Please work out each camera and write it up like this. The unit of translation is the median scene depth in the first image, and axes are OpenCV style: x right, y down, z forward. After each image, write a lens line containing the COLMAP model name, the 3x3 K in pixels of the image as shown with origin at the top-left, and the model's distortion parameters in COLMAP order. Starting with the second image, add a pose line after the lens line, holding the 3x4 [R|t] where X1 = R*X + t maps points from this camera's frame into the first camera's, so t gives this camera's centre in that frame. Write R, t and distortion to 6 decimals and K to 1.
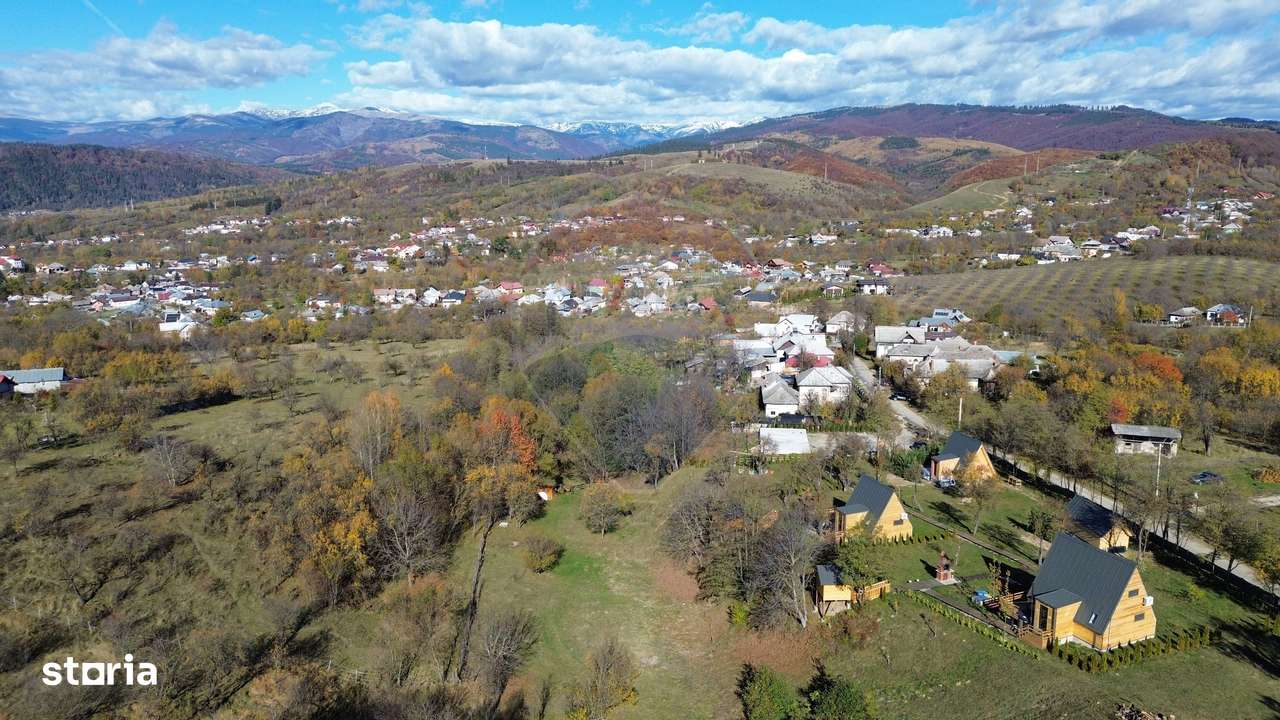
lens RADIAL K [[947.4, 0, 633.1], [0, 947.4, 359.7], [0, 0, 1]] dist [0.095401, -0.106919]
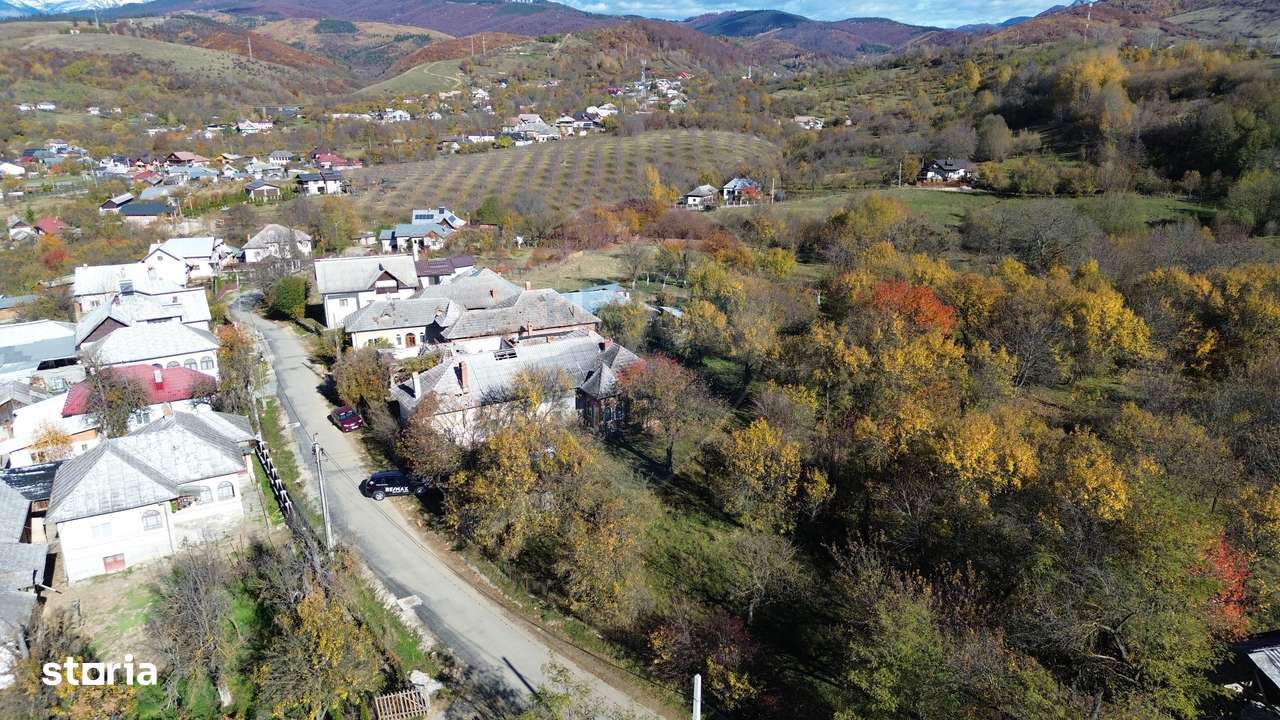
lens RADIAL K [[947.4, 0, 633.1], [0, 947.4, 359.7], [0, 0, 1]] dist [0.095401, -0.106919]
pose [[0.853221, -0.156963, 0.497369, 0.043062], [0.104054, 0.985697, 0.132571, -0.009908], [-0.511064, -0.061359, 0.857350, 0.150310]]
